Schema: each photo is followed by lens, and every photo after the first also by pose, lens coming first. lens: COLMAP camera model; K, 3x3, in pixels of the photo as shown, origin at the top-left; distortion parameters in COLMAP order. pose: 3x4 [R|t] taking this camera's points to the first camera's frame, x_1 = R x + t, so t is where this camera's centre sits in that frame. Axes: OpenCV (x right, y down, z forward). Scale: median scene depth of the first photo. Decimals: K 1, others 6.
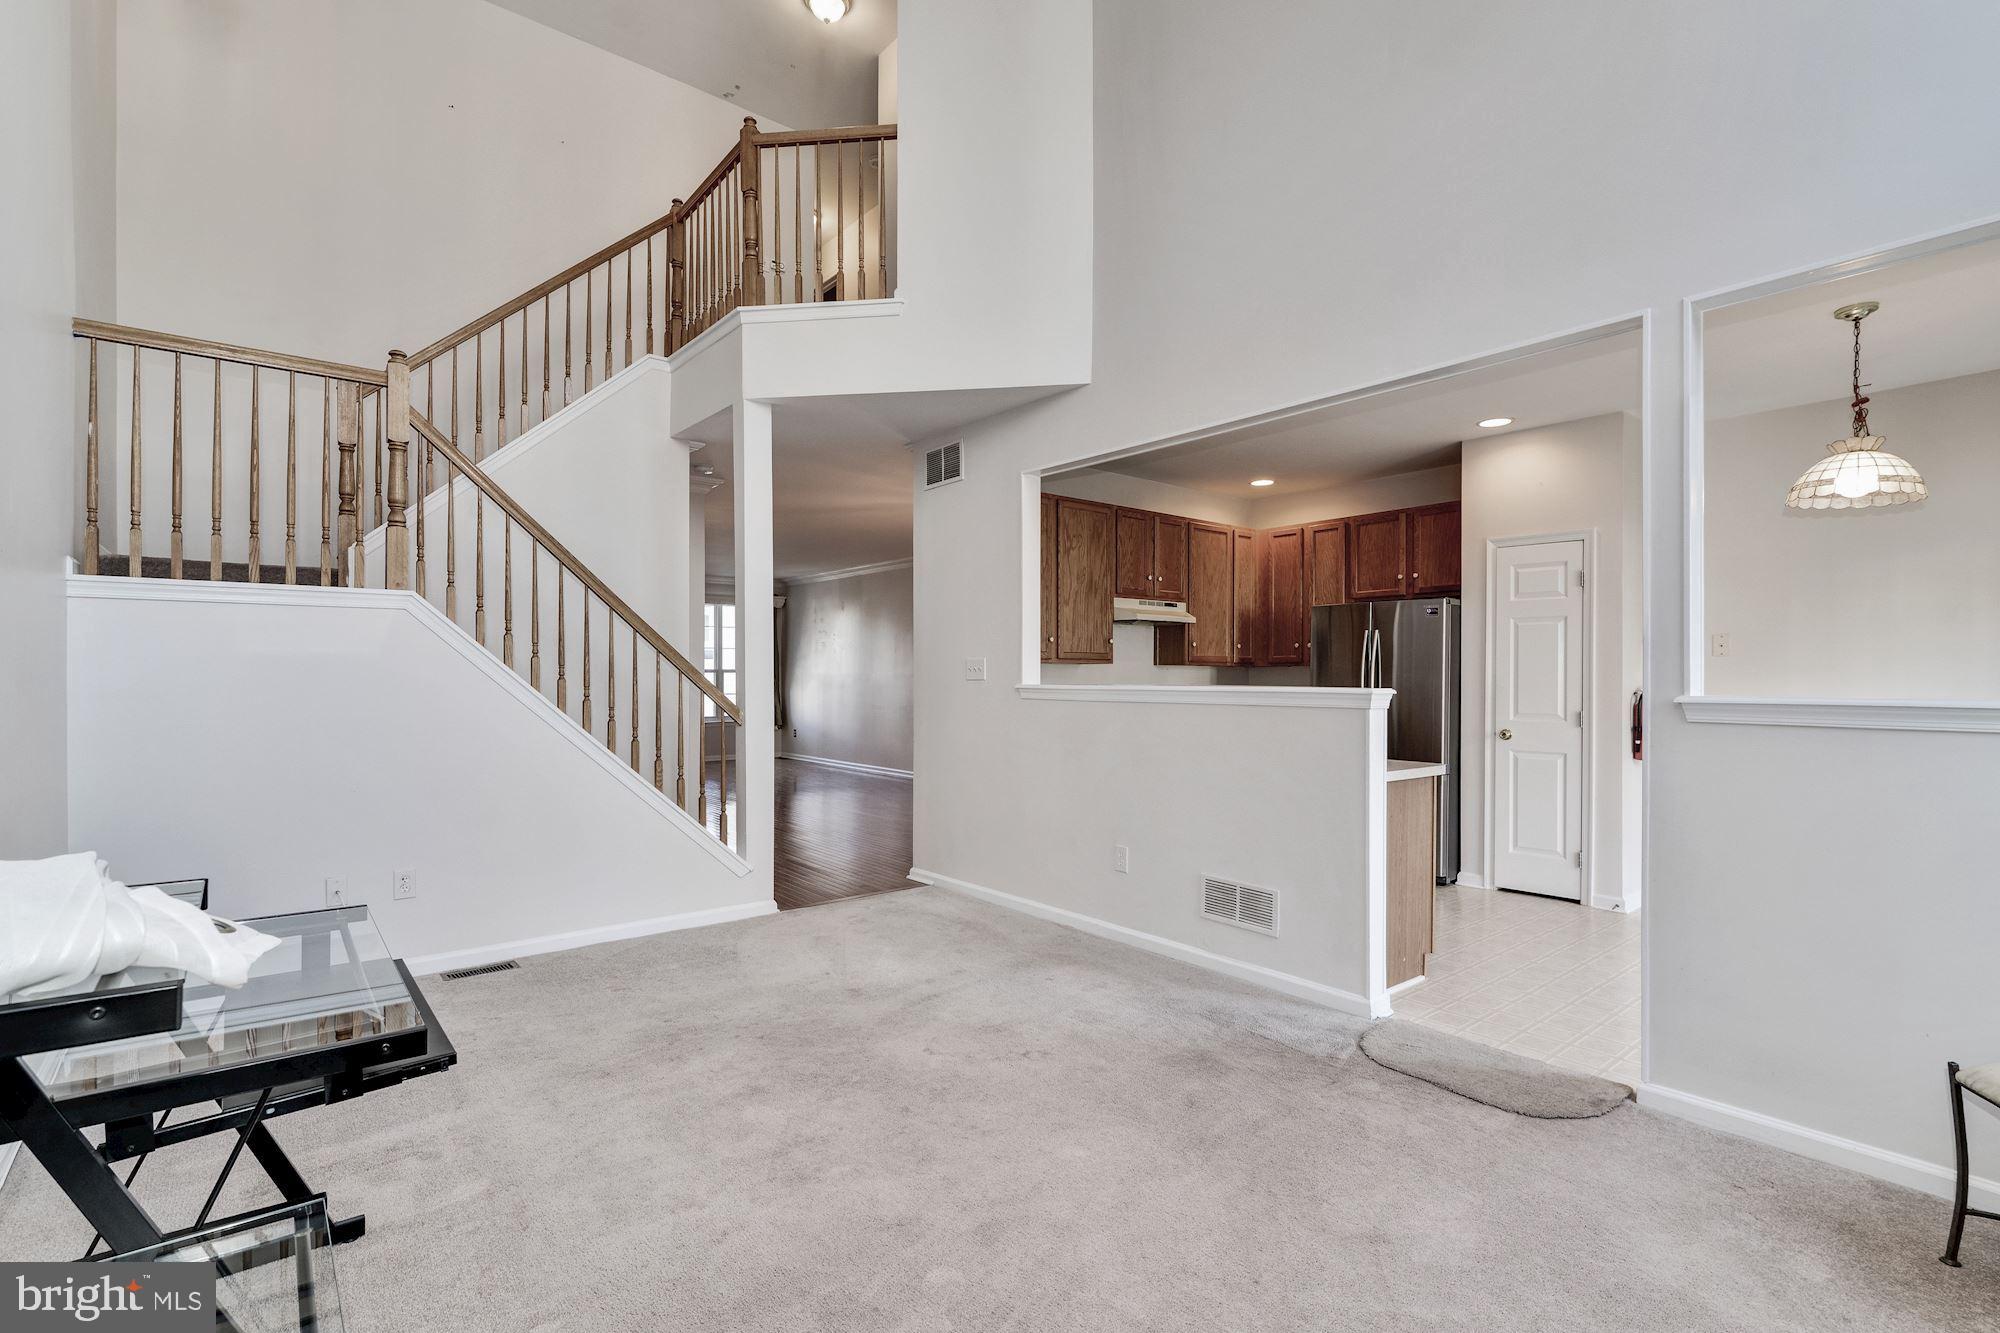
lens RADIAL K [[926.6, 0, 1011.0], [0, 926.6, 698.5], [0, 0, 1]] dist [-0.001338, 0.000547]
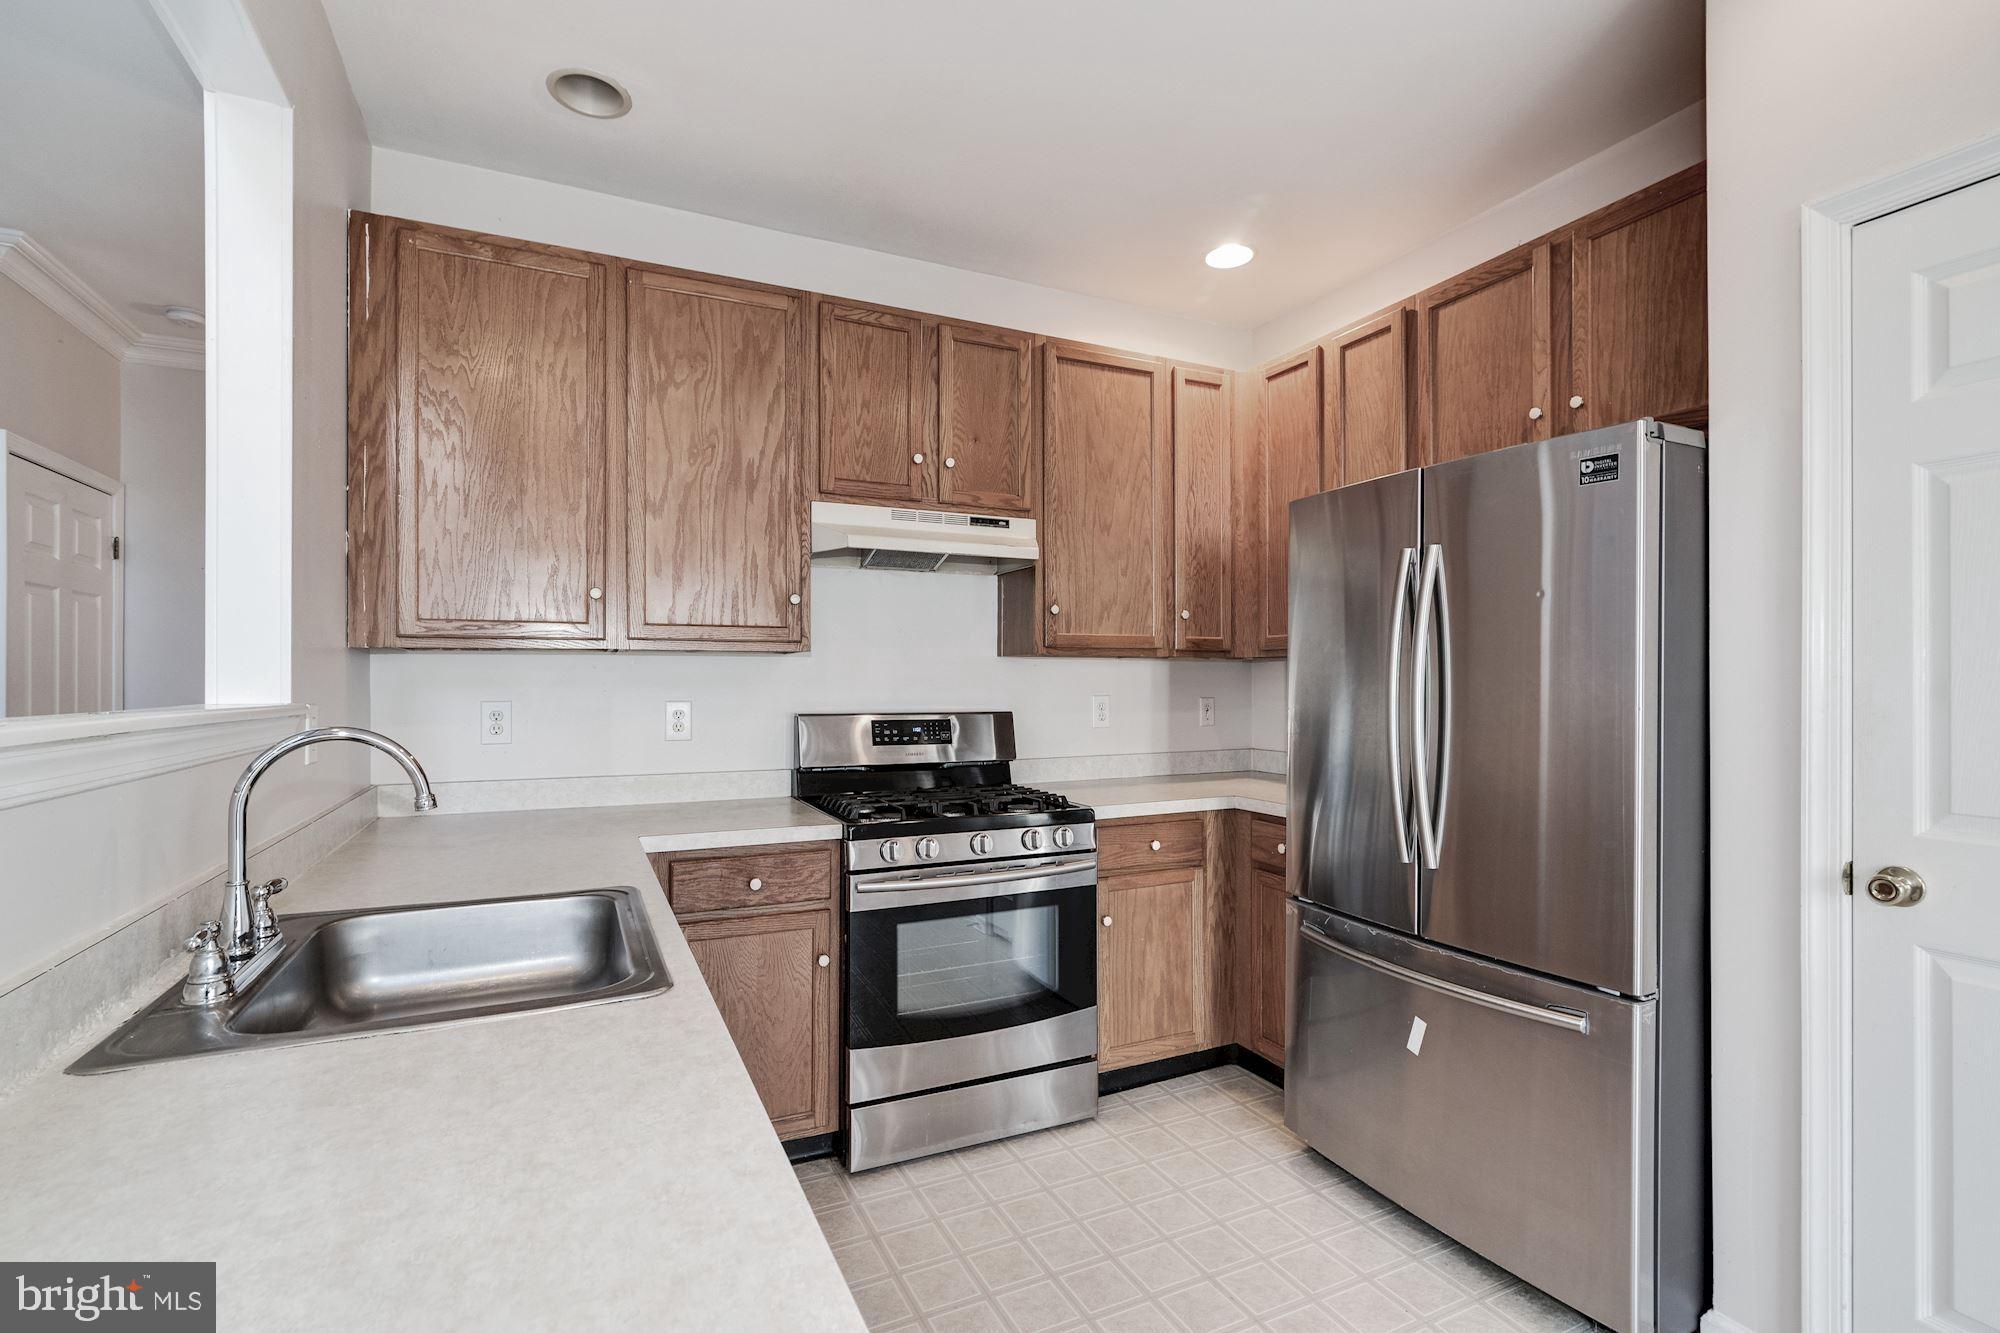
lens RADIAL K [[926.6, 0, 994.1], [0, 926.6, 674.3], [0, 0, 1]] dist [-0.001338, 0.000547]
pose [[0.969115, -0.002208, -0.246599, 0.298902], [-0.004455, 0.999640, -0.026456, -0.014445], [0.246569, 0.026738, 0.968756, 0.582425]]
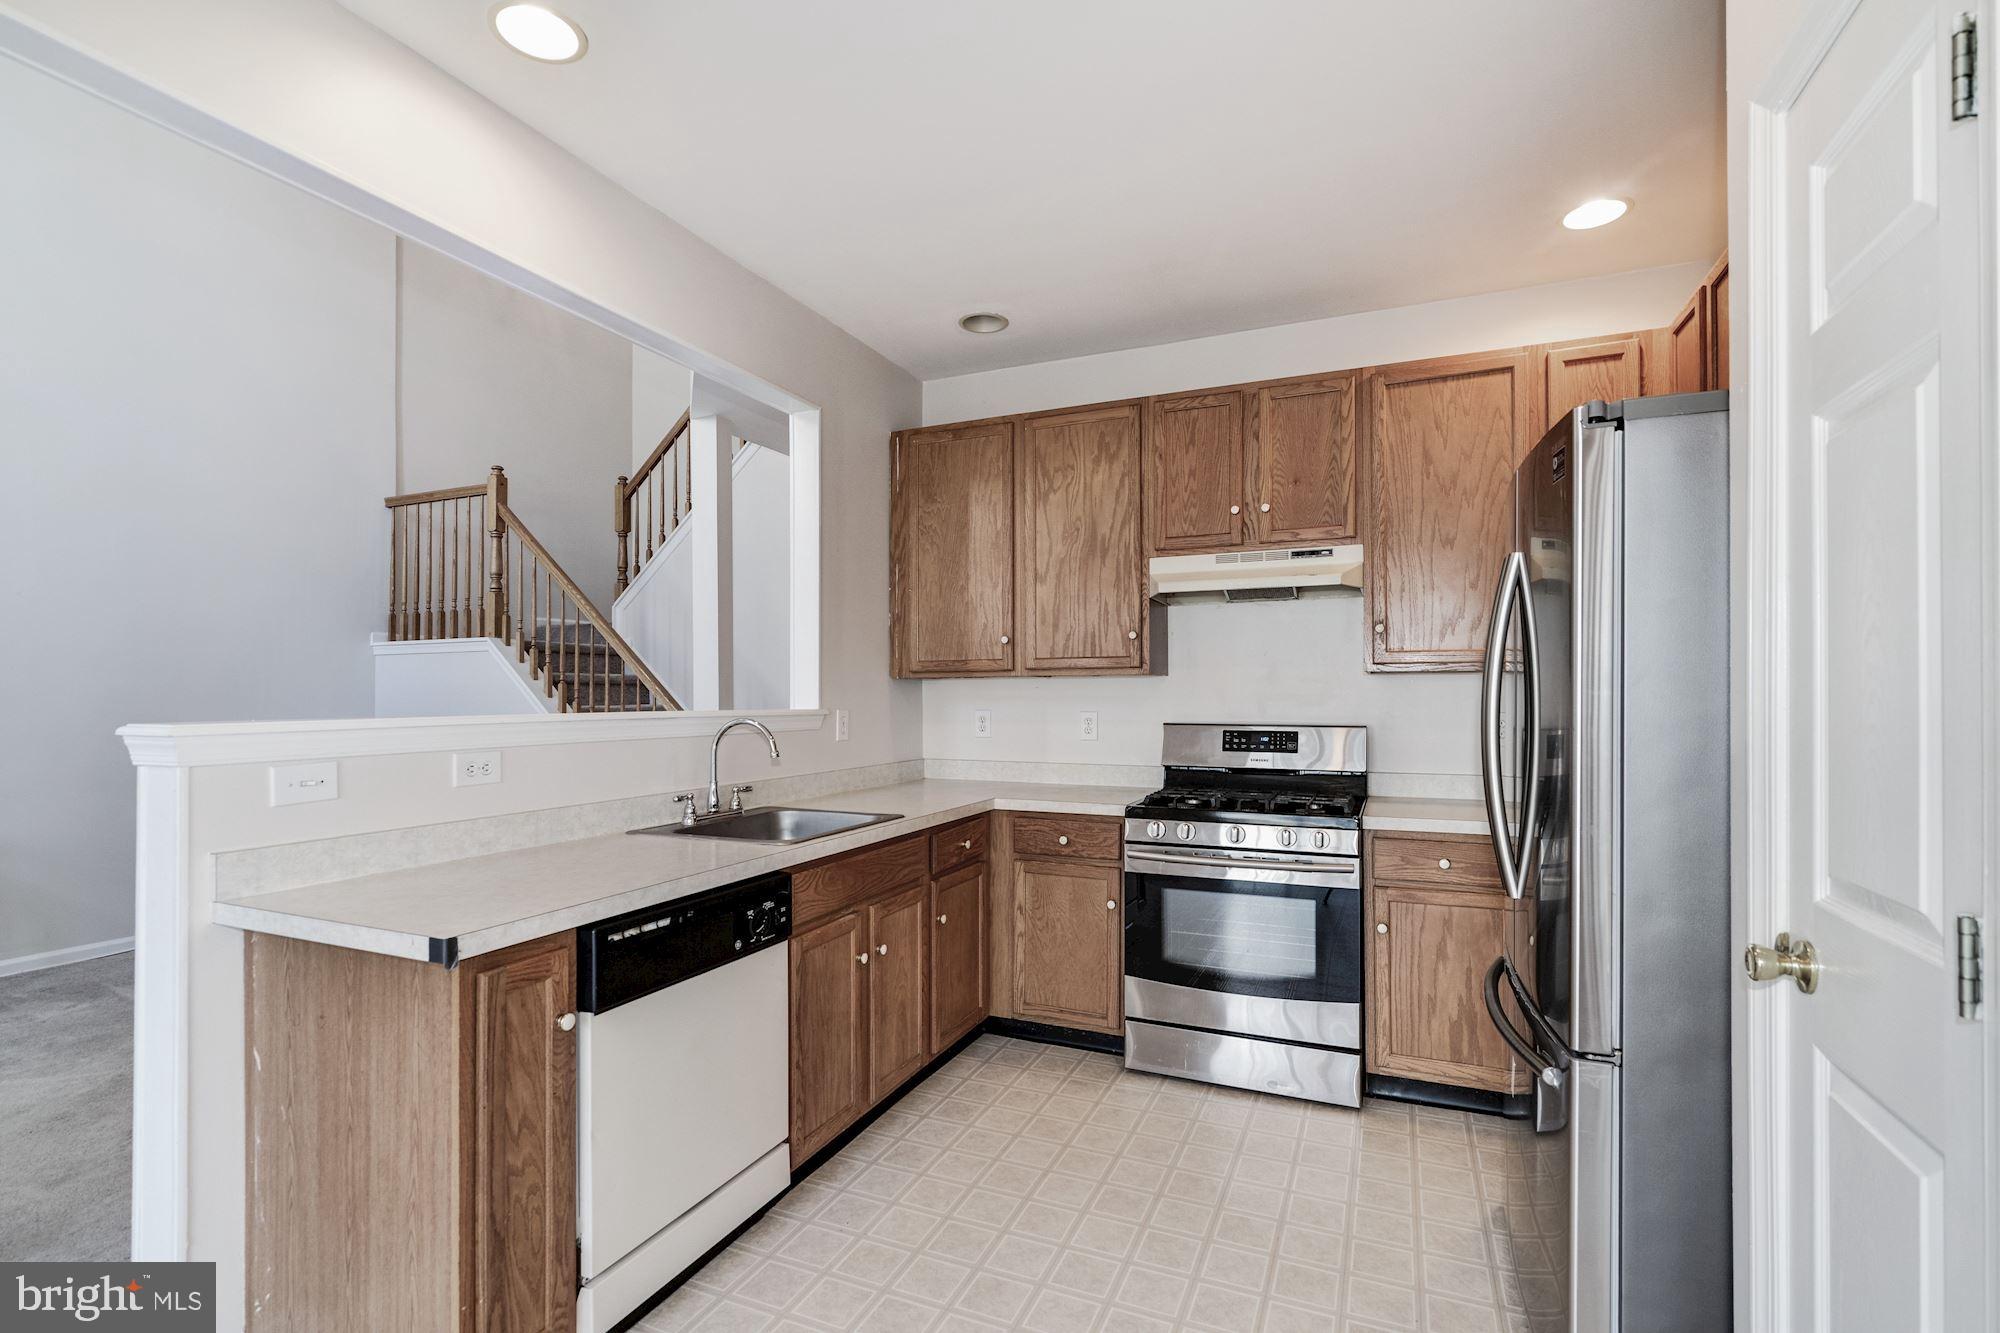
lens RADIAL K [[926.6, 0, 1001.5], [0, 926.6, 687.7], [0, 0, 1]] dist [-0.001338, 0.000547]
pose [[0.447902, -0.007856, -0.894048, 0.570622], [-0.015873, 0.999734, -0.016736, -0.017347], [0.893942, 0.021687, 0.447658, 0.650192]]
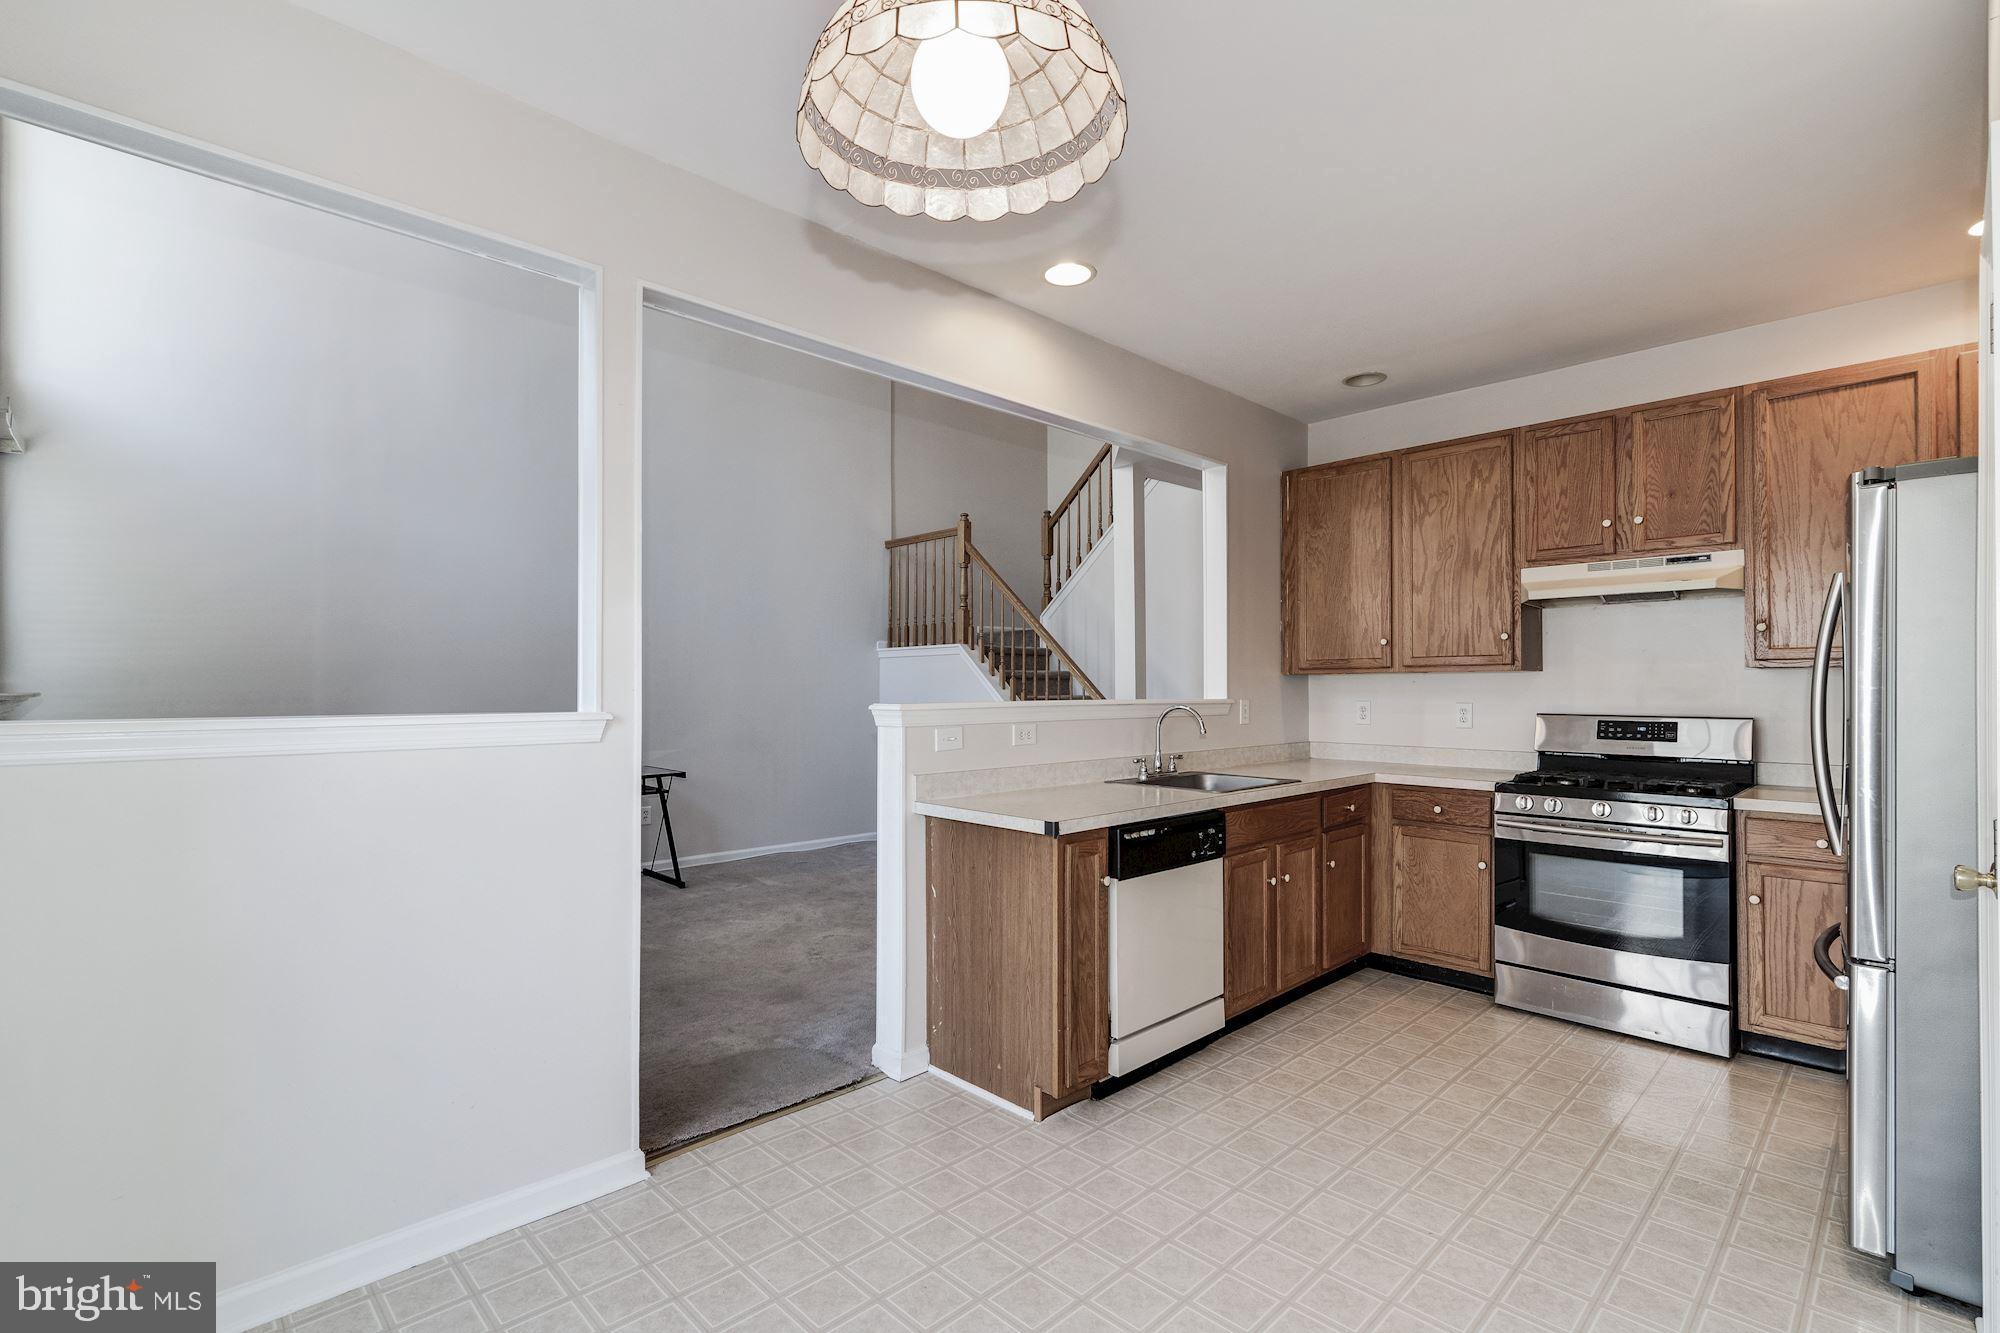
lens RADIAL K [[926.6, 0, 991.5], [0, 926.6, 679.5], [0, 0, 1]] dist [-0.001338, 0.000547]
pose [[0.069855, -0.008908, -0.997517, 0.723481], [-0.019082, 0.999765, -0.010264, -0.016343], [0.997375, 0.019751, 0.069668, 0.570696]]
